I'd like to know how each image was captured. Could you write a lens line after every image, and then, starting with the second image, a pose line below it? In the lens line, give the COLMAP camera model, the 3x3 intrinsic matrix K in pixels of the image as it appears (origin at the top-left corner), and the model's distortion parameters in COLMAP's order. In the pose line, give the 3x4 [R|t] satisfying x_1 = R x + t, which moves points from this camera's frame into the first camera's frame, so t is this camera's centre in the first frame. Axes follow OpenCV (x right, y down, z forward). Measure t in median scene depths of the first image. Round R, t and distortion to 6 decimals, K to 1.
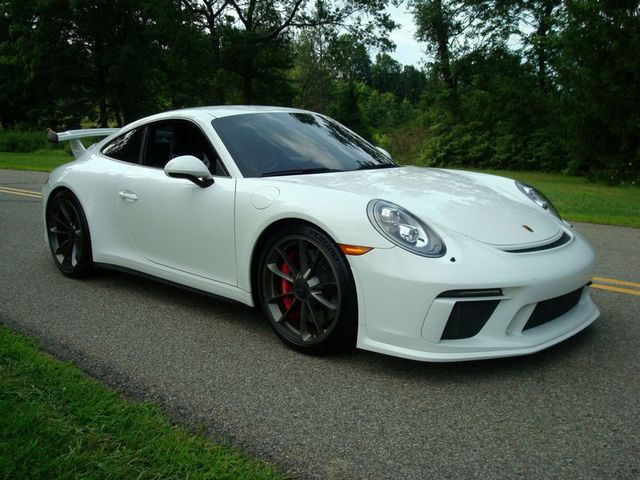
lens RADIAL K [[640.2, 0, 304.9], [0, 640.2, 243.3], [0, 0, 1]] dist [-0.057524, -0.091349]
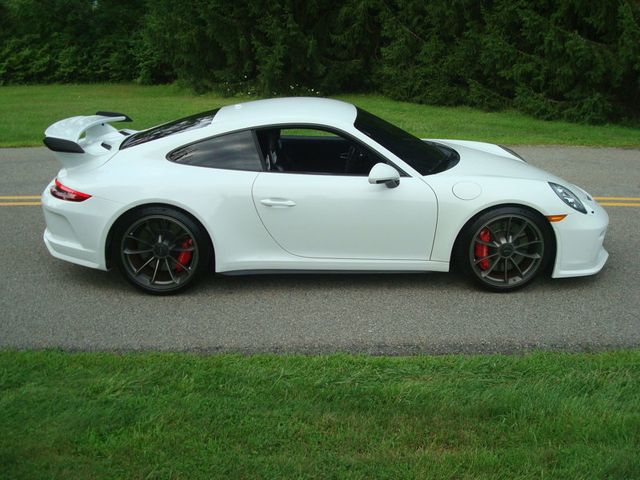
lens RADIAL K [[640.2, 0, 304.9], [0, 640.2, 243.3], [0, 0, 1]] dist [-0.057524, -0.091349]
pose [[0.733632, -0.226614, 0.640648, -0.109134], [0.126217, 0.971794, 0.199212, -0.025009], [-0.667722, -0.065288, 0.741542, 0.020399]]
